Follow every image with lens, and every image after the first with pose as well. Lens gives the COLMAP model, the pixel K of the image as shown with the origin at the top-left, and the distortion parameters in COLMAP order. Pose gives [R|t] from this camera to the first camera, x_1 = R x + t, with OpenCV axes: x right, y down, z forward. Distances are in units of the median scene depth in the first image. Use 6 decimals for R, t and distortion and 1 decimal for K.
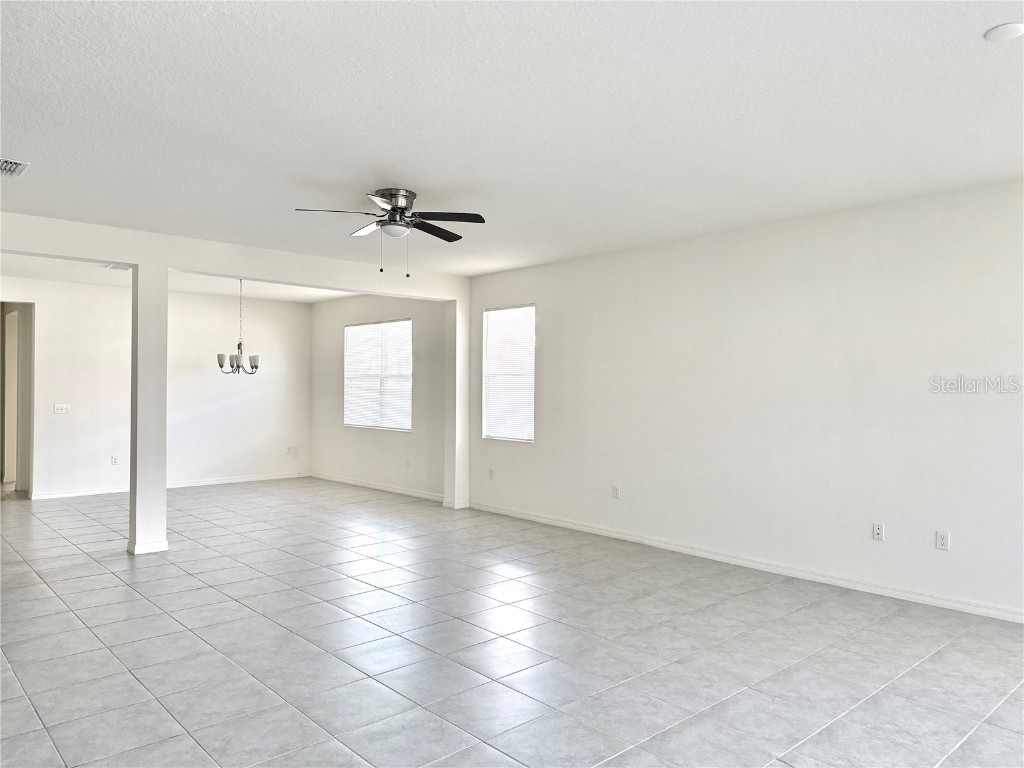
lens RADIAL K [[721.3, 0, 521.4], [0, 721.3, 386.4], [0, 0, 1]] dist [0.039298, -0.039970]
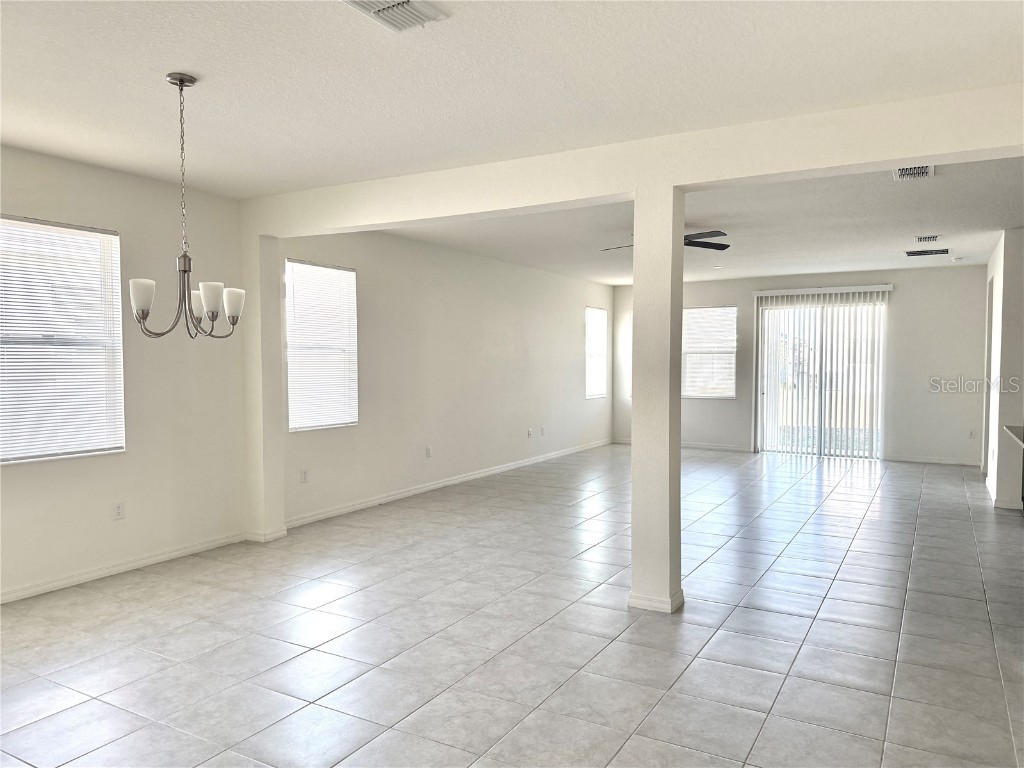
lens RADIAL K [[721.3, 0, 513.9], [0, 721.3, 386.5], [0, 0, 1]] dist [0.039298, -0.039970]
pose [[-0.296535, -0.033742, 0.954426, -0.843947], [0.001913, 0.999353, 0.035925, -0.001194], [-0.955020, 0.012479, -0.296278, 1.013932]]
